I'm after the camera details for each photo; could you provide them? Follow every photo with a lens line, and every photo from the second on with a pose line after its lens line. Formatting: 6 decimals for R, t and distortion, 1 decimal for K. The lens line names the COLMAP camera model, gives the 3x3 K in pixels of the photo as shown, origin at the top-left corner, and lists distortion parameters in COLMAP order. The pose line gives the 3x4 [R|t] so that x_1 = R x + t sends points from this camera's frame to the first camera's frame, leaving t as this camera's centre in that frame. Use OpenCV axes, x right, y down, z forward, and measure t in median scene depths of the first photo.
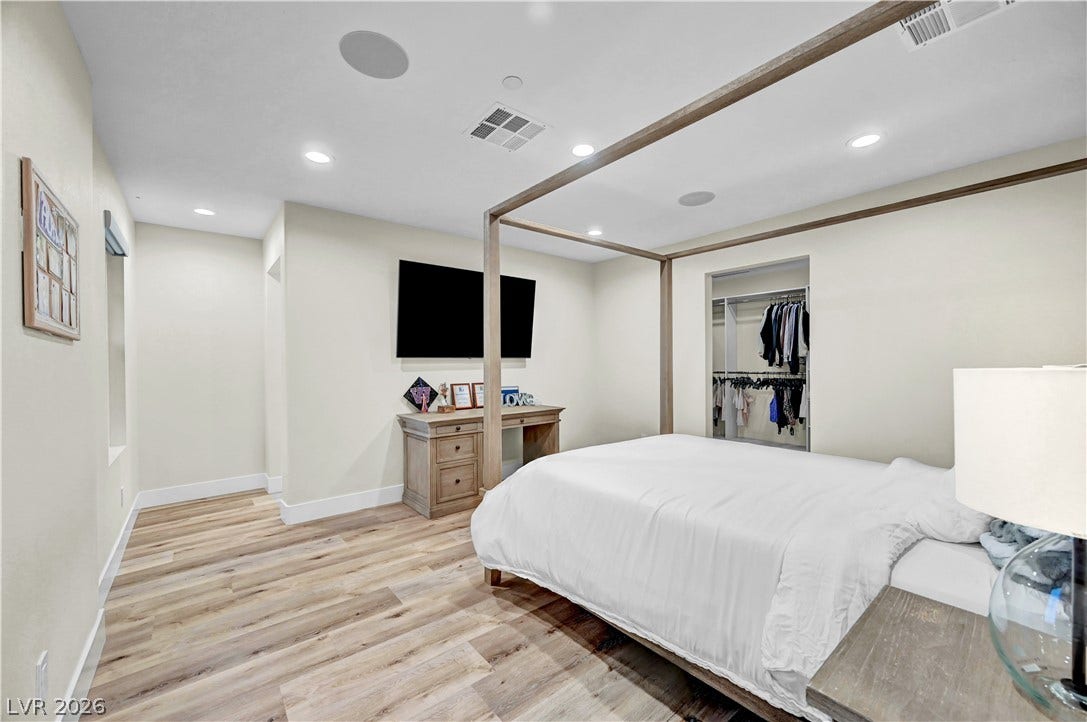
lens RADIAL K [[428.9, 0, 547.7], [0, 428.9, 365.9], [0, 0, 1]] dist [-0.000340, 0.000466]
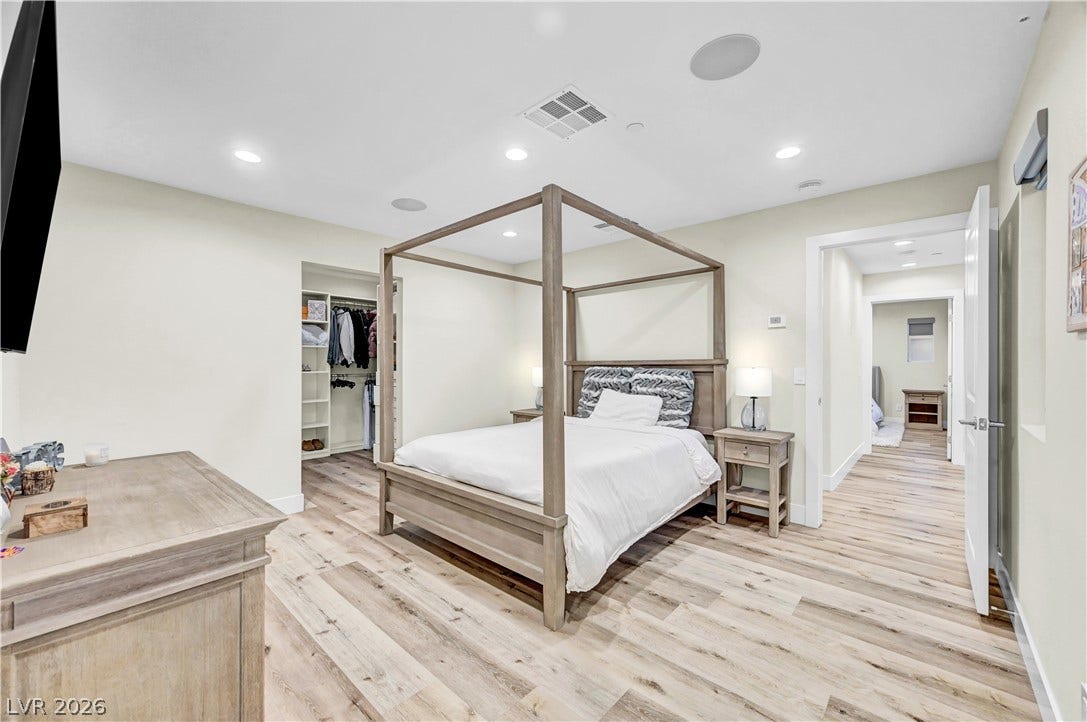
lens RADIAL K [[428.9, 0, 547.5], [0, 428.9, 361.7], [0, 0, 1]] dist [-0.000340, 0.000466]
pose [[-0.148418, 0.012959, 0.988840, -1.256040], [0.007838, 0.999898, -0.011928, -0.004962], [-0.988894, 0.005980, -0.148505, 1.478798]]
